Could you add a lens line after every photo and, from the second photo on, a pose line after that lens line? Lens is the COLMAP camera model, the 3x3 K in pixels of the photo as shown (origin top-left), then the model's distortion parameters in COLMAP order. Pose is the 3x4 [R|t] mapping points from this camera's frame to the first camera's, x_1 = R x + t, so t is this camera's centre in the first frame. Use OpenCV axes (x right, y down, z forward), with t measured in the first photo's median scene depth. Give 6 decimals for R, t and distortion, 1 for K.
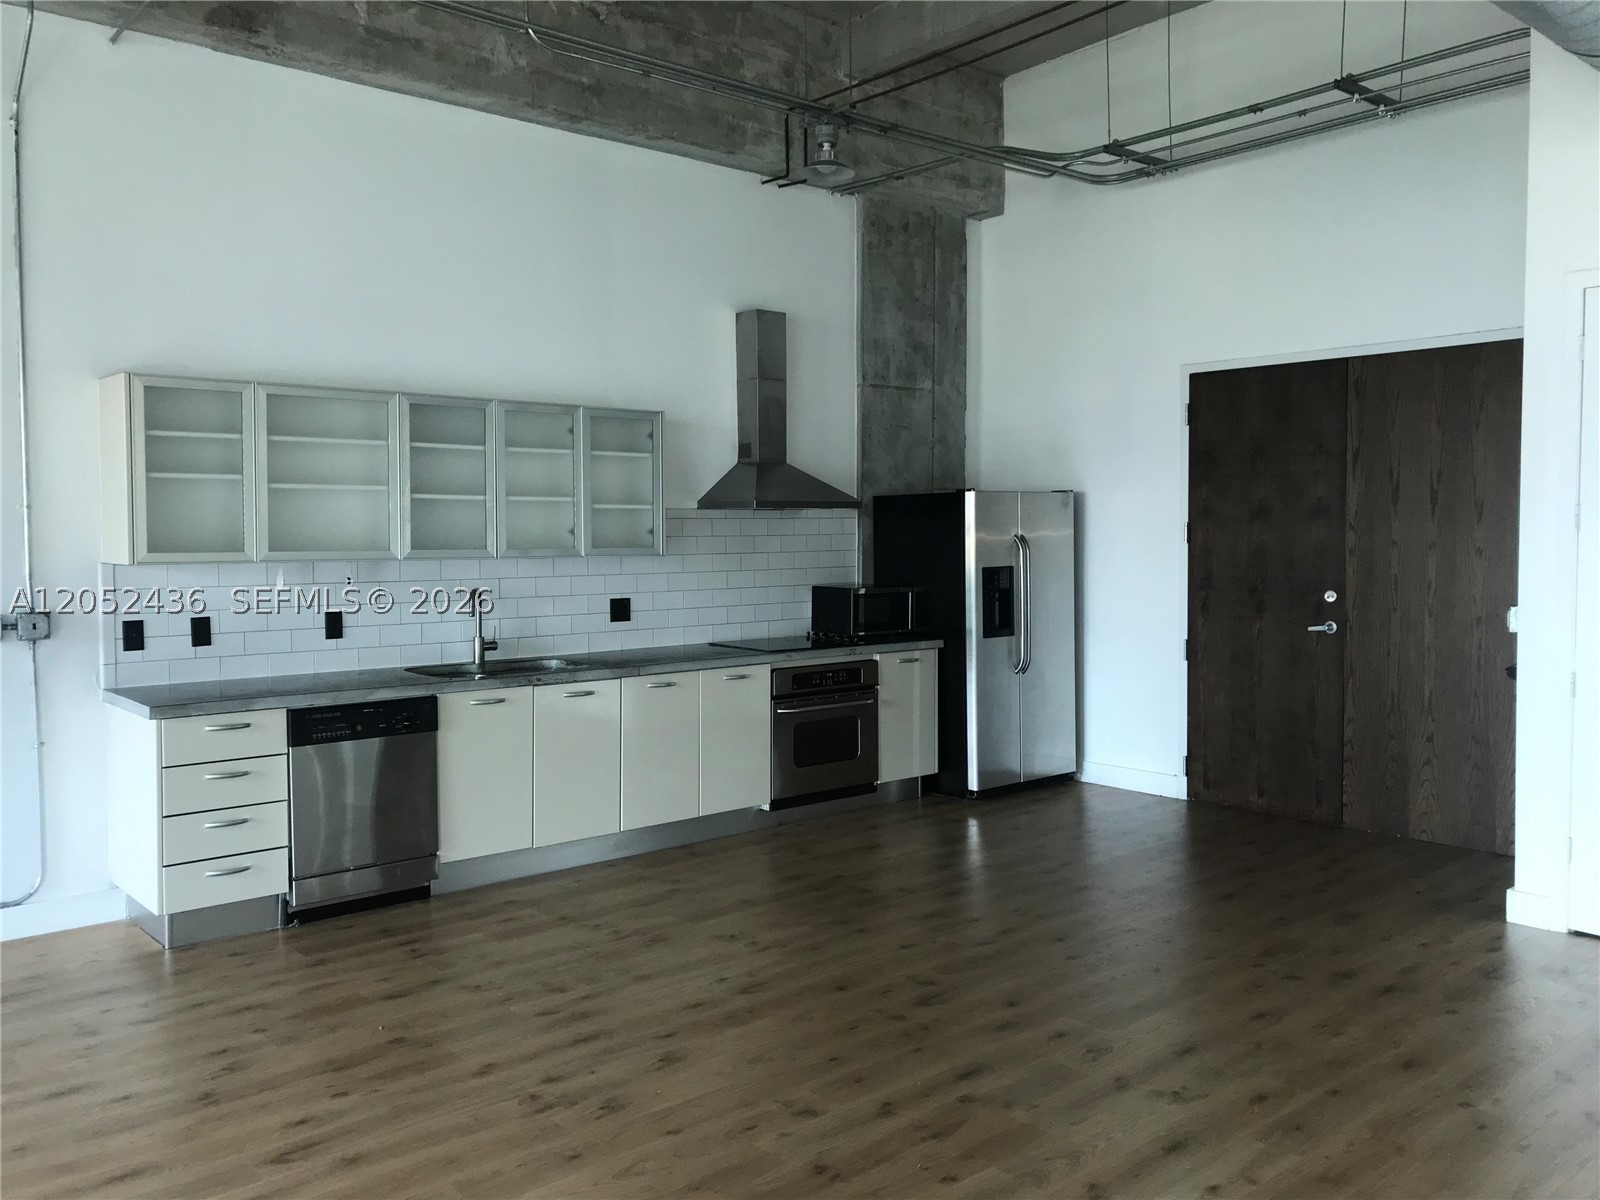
lens RADIAL K [[1311.2, 0, 788.5], [0, 1311.2, 593.8], [0, 0, 1]] dist [0.049521, -0.086554]
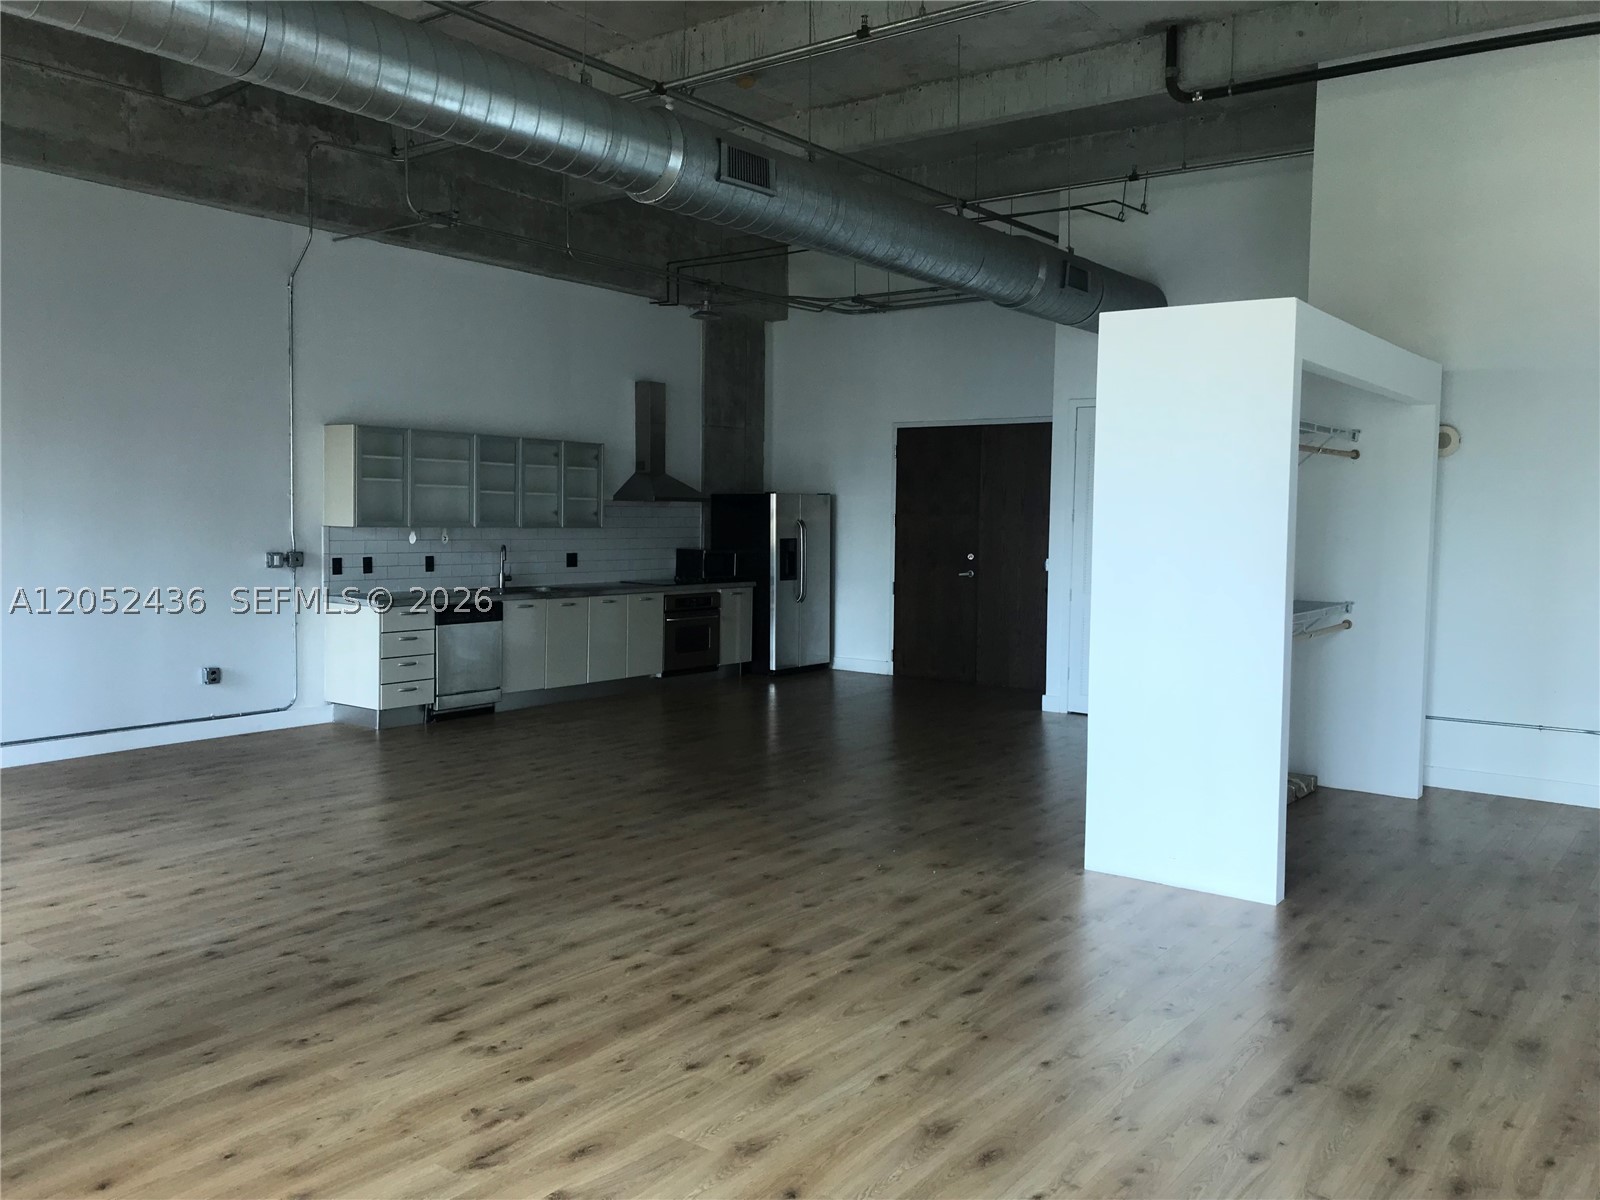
lens RADIAL K [[1311.2, 0, 788.5], [0, 1311.2, 593.8], [0, 0, 1]] dist [0.049521, -0.086554]
pose [[0.977028, 0.005554, 0.213039, -0.207861], [-0.008124, 0.999904, 0.011190, 0.033429], [-0.212957, -0.012663, 0.976980, -0.677763]]
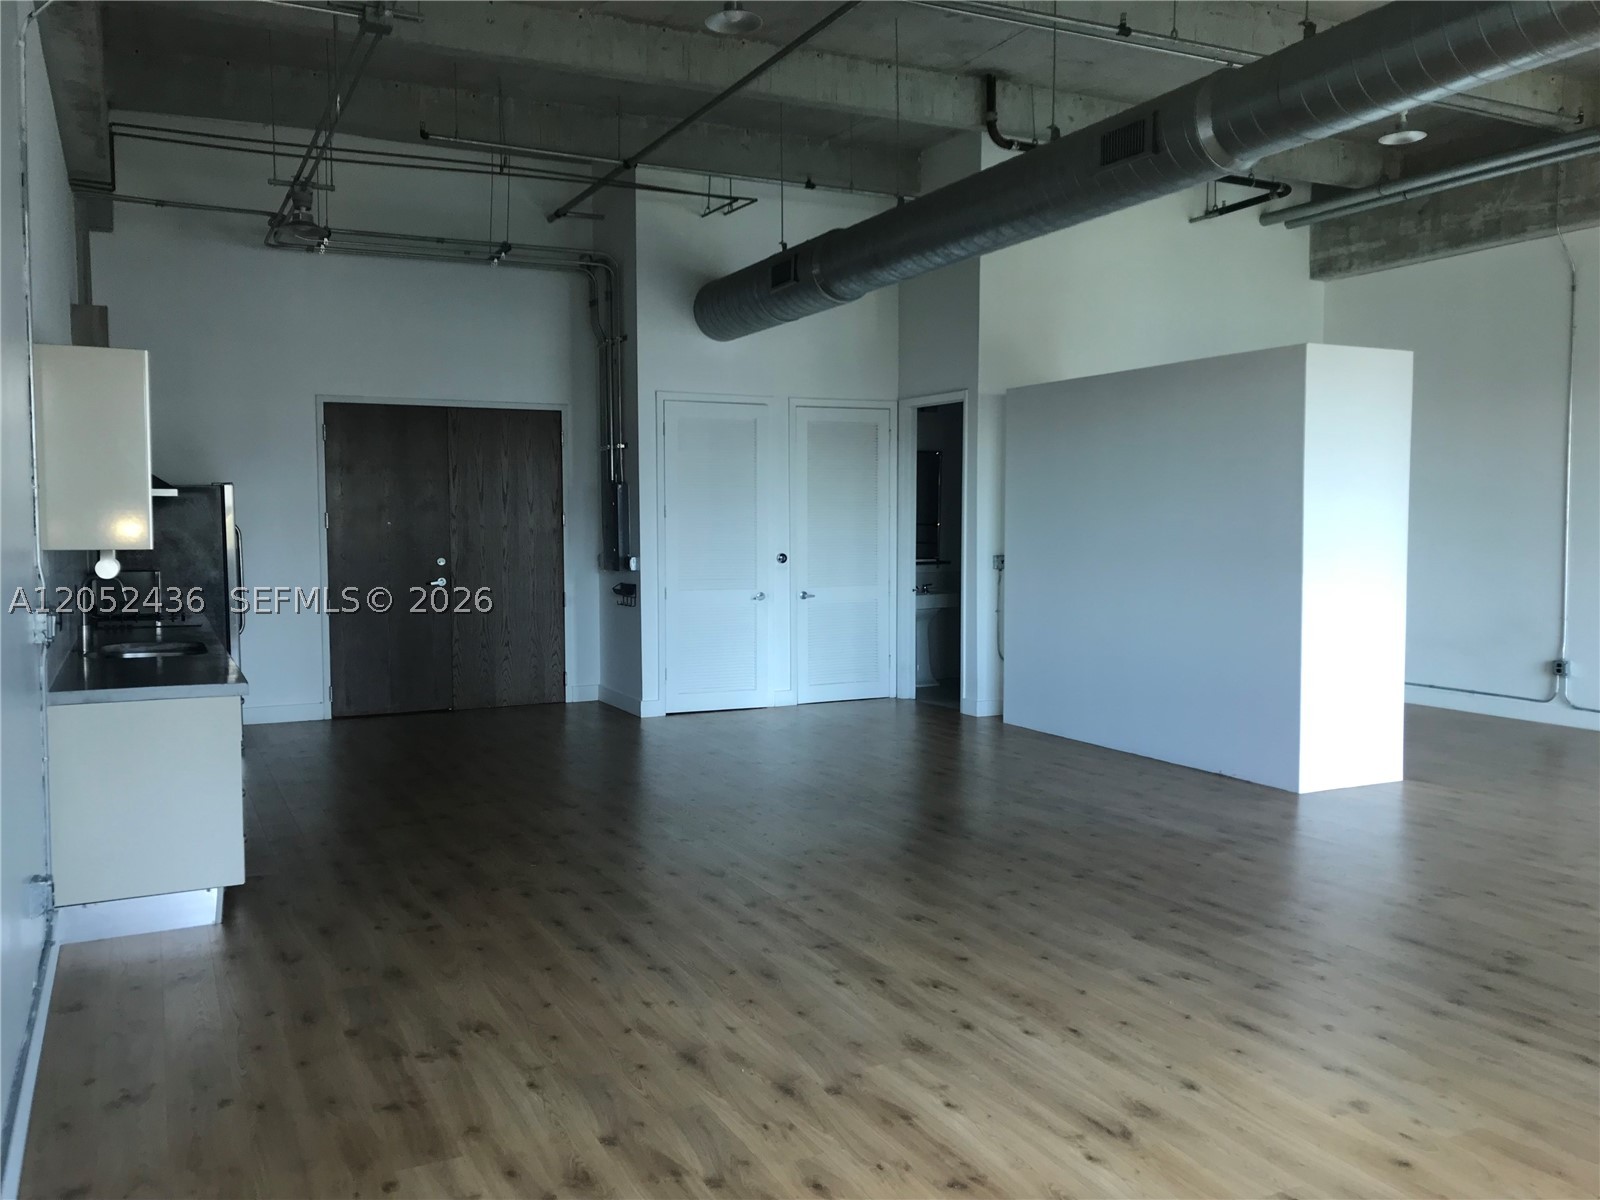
lens RADIAL K [[1311.2, 0, 788.5], [0, 1311.2, 593.8], [0, 0, 1]] dist [0.049521, -0.086554]
pose [[0.249112, -0.051437, 0.967108, -0.931771], [0.049221, 0.997971, 0.040400, -0.002398], [-0.967223, 0.037538, 0.251139, 0.218052]]
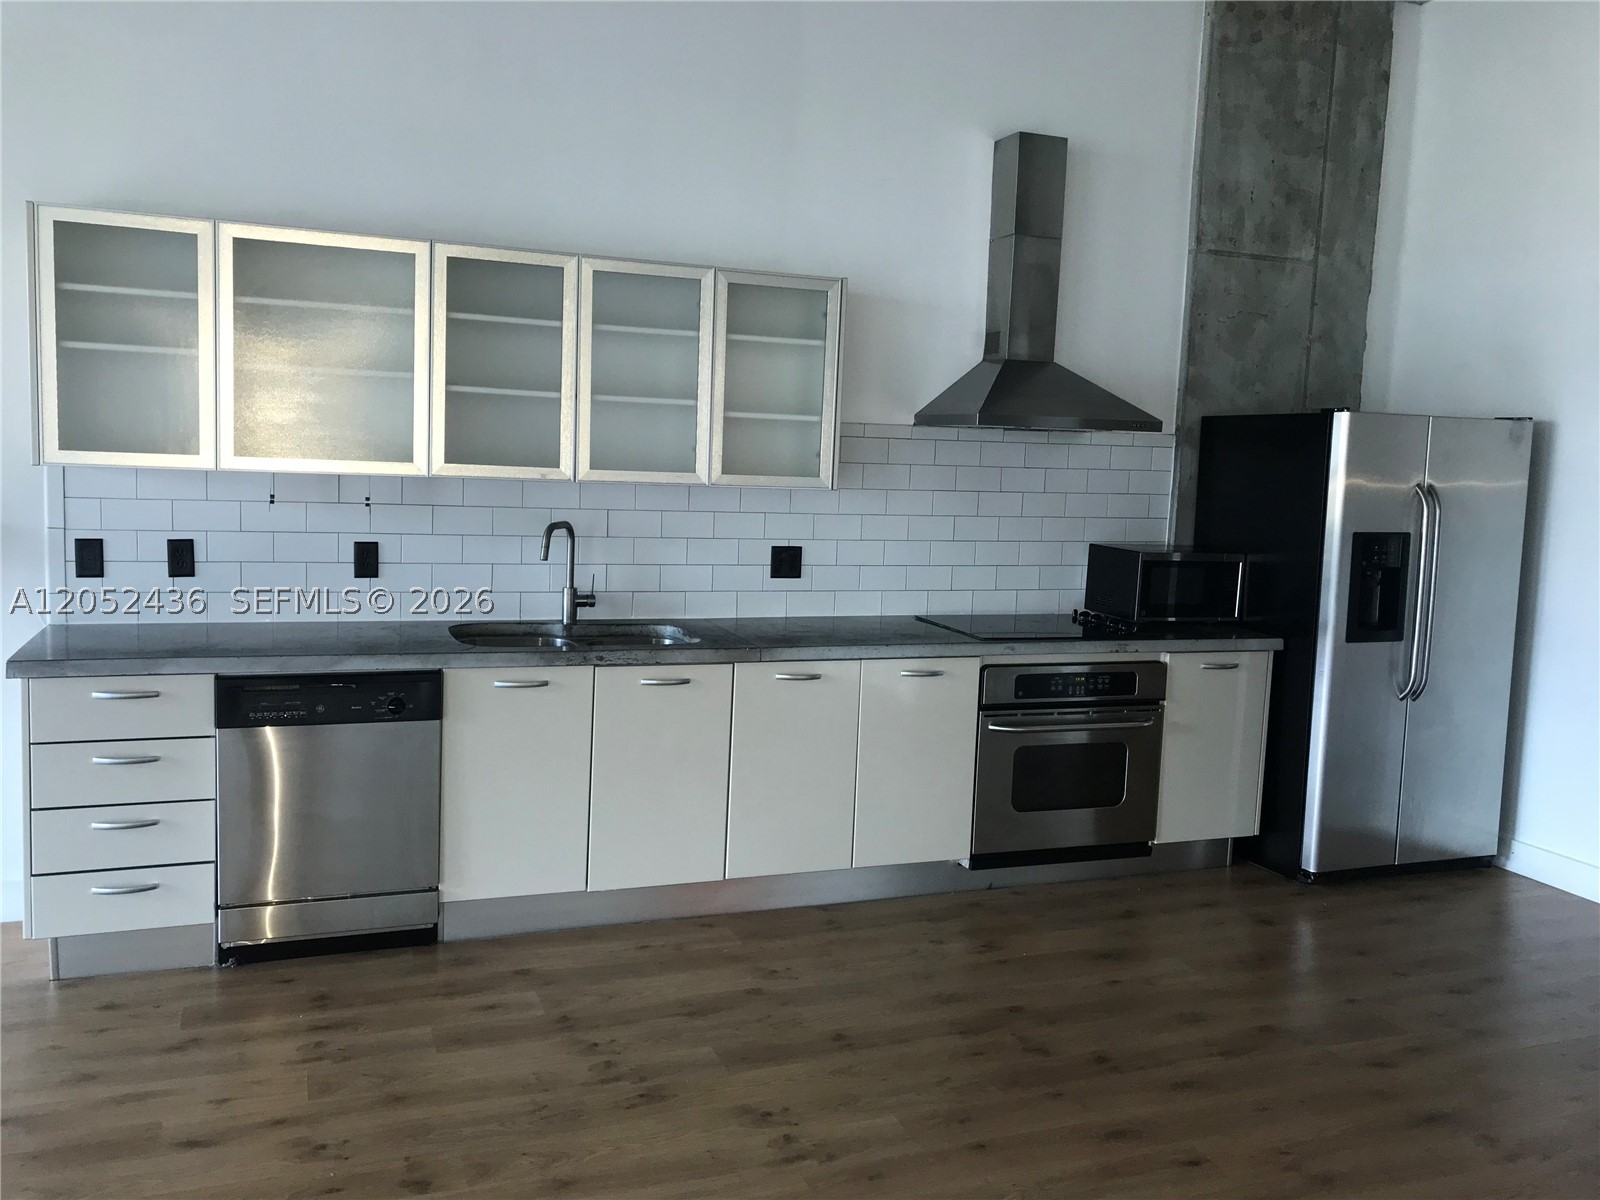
lens RADIAL K [[1311.2, 0, 788.5], [0, 1311.2, 593.8], [0, 0, 1]] dist [0.049521, -0.086554]
pose [[0.939329, 0.076626, -0.334351, 0.110278], [-0.058612, 0.996249, 0.063654, -0.015500], [0.337974, -0.040196, 0.940297, 0.310458]]
